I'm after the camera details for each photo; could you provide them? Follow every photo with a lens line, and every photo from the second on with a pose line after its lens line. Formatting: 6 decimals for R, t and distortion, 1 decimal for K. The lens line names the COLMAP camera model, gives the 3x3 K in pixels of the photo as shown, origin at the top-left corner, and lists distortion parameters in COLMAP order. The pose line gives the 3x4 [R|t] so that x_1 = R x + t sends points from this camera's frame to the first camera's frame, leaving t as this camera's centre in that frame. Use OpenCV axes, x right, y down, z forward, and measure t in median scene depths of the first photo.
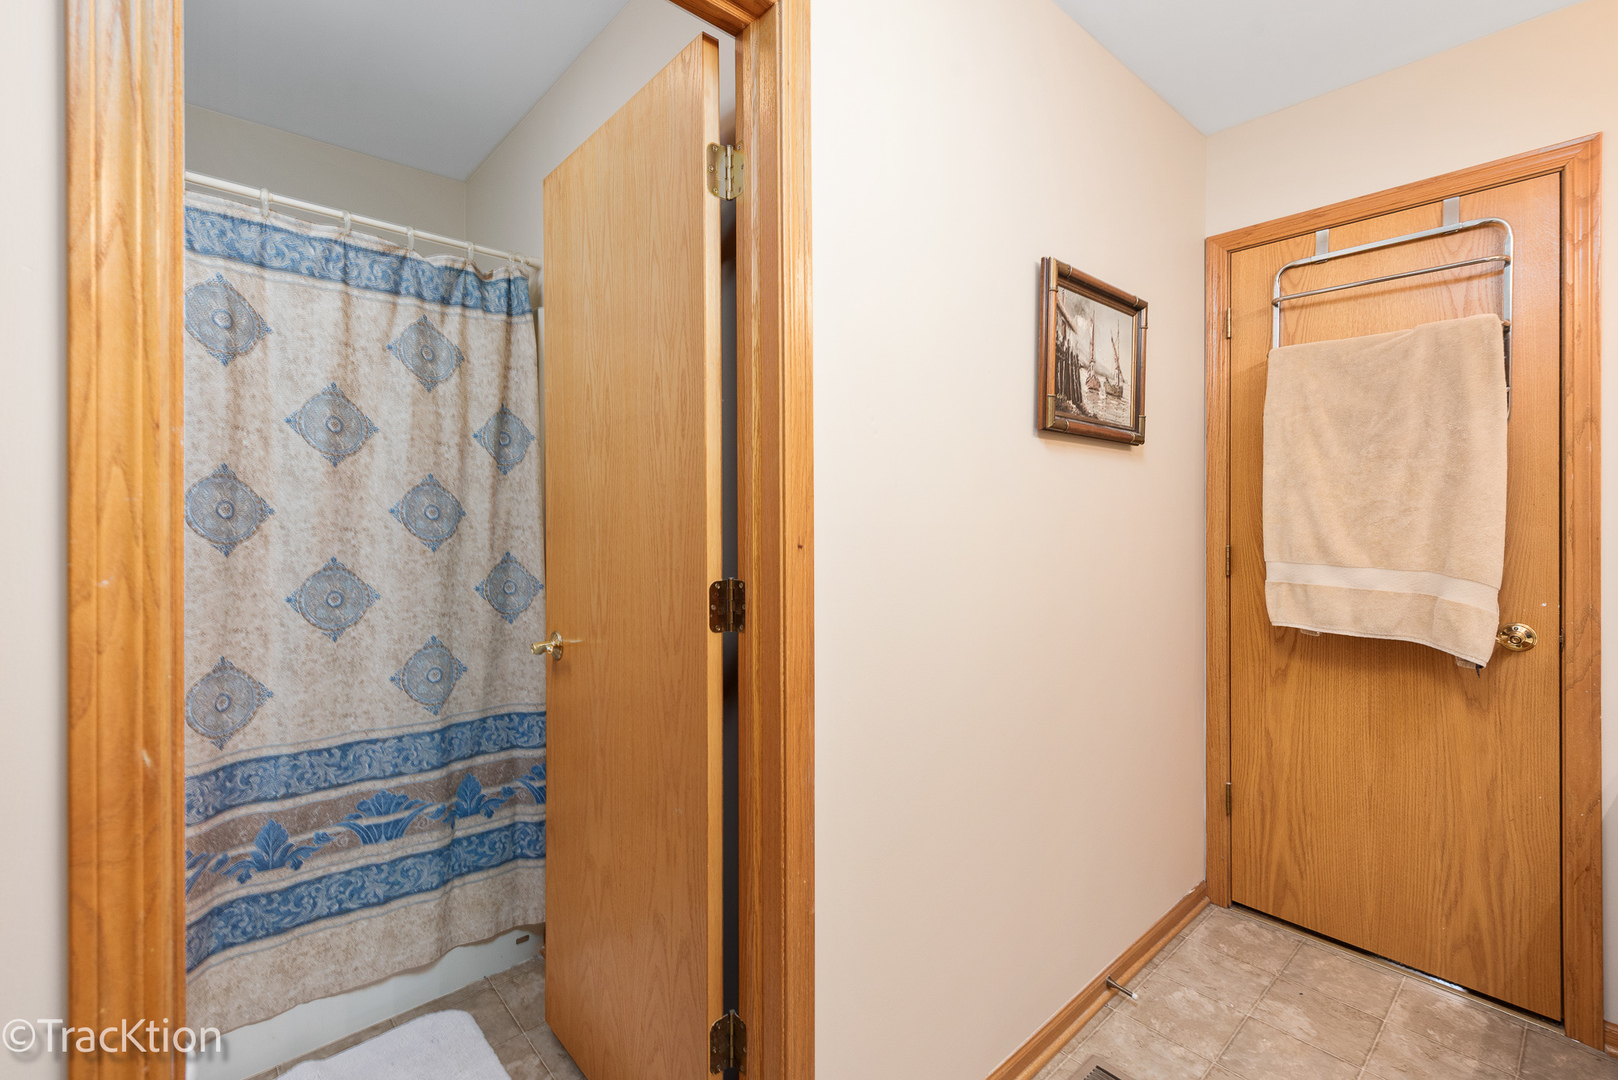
lens RADIAL K [[711.0, 0, 813.9], [0, 711.0, 498.0], [0, 0, 1]] dist [0.003653, -0.000261]
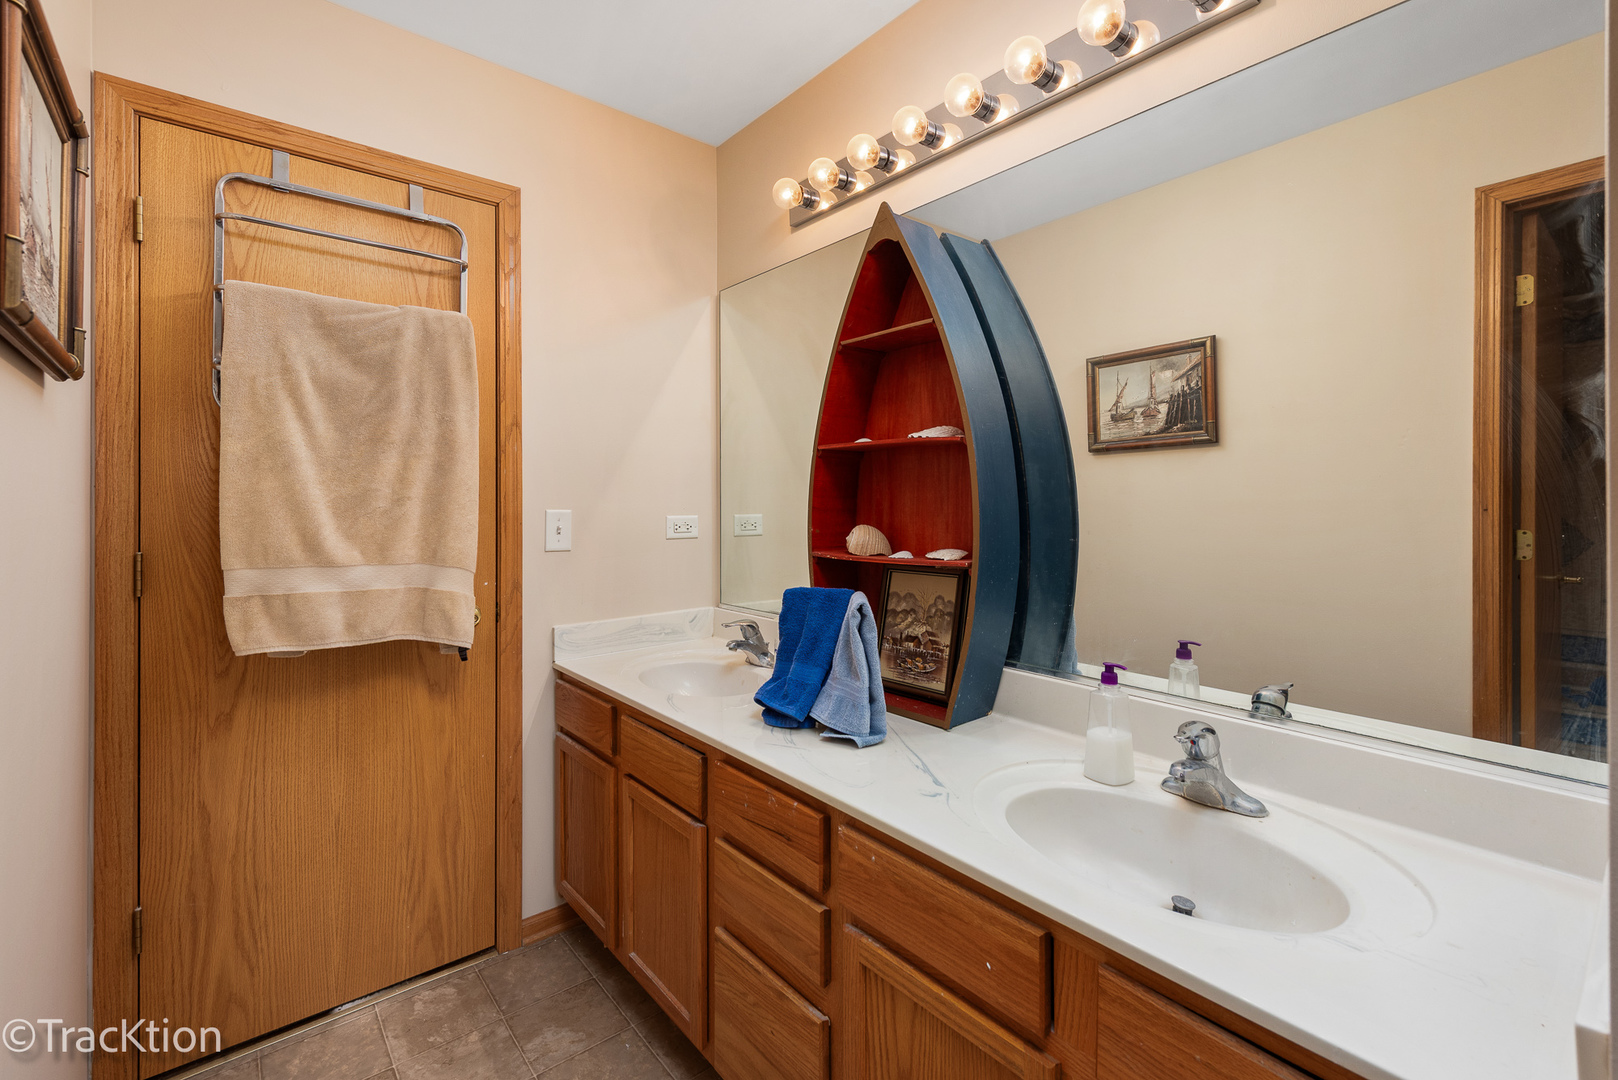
lens RADIAL K [[711.0, 0, 813.9], [0, 711.0, 498.0], [0, 0, 1]] dist [0.003653, -0.000261]
pose [[0.034402, 0.004749, 0.999397, -0.077000], [-0.016614, 0.999853, -0.004180, 0.009476], [-0.999270, -0.016460, 0.034476, 0.412040]]
